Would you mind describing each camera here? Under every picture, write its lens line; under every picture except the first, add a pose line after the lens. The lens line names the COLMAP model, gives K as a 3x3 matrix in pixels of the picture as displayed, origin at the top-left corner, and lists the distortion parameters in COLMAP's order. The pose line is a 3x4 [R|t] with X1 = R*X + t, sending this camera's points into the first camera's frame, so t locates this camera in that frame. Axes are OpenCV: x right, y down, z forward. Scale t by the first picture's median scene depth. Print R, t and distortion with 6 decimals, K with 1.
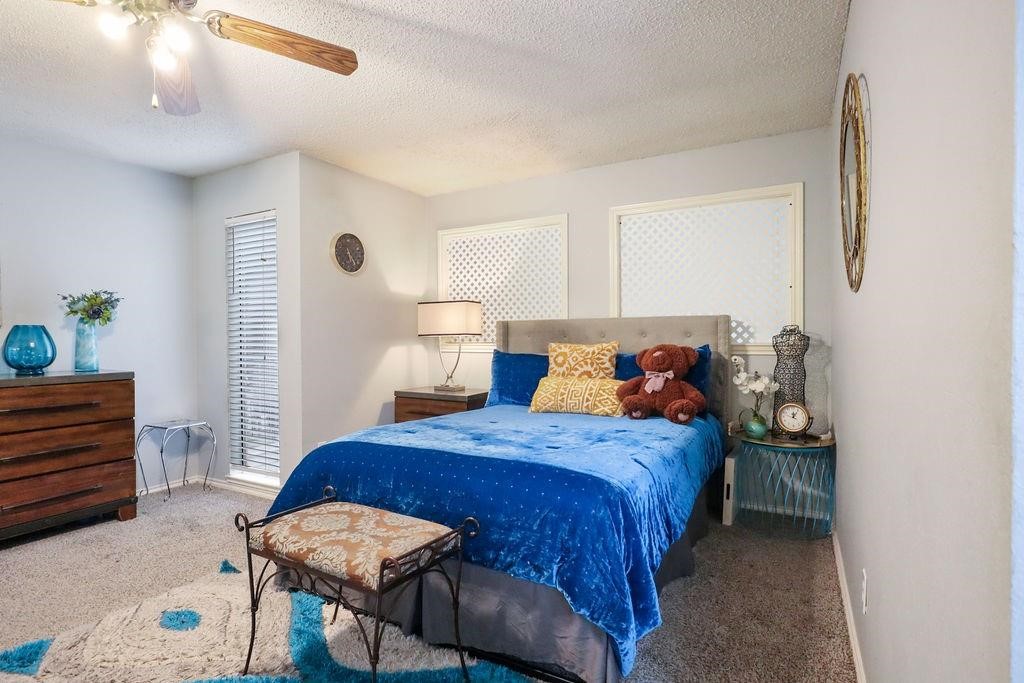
lens RADIAL K [[506.3, 0, 512.0], [0, 506.3, 341.5], [0, 0, 1]] dist [-0.017997, 0.010781]
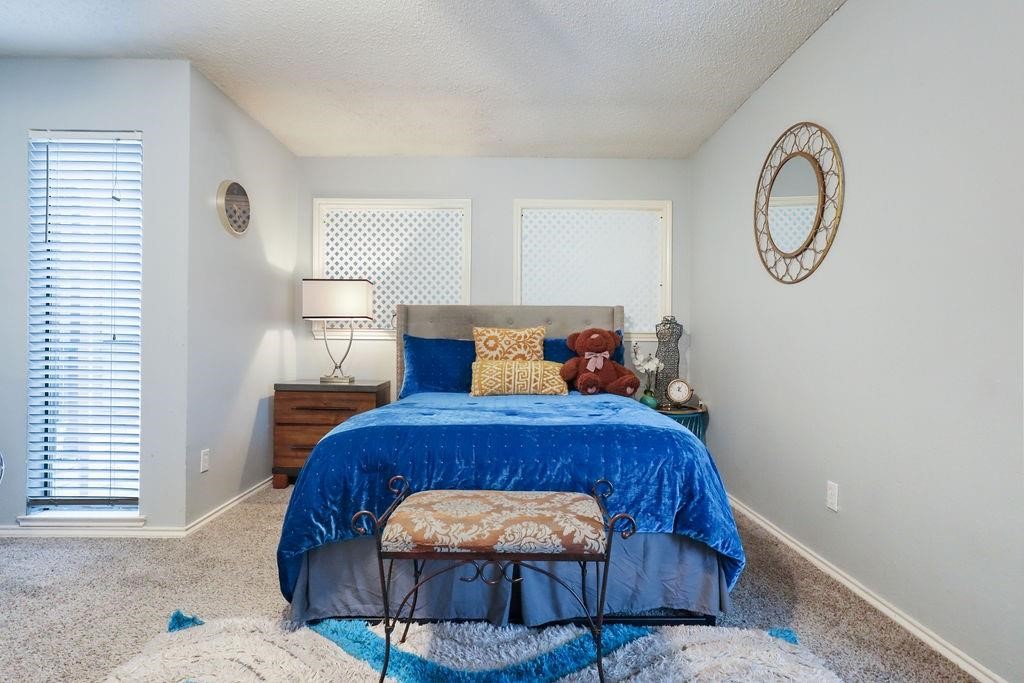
lens RADIAL K [[515.3, 0, 512.0], [0, 515.3, 341.5], [0, 0, 1]] dist [-0.002846, 0.000315]
pose [[0.869655, 0.010786, 0.493541, -0.377364], [-0.005461, 0.999910, -0.012229, 0.045052], [-0.493629, 0.007940, 0.869636, 0.100851]]
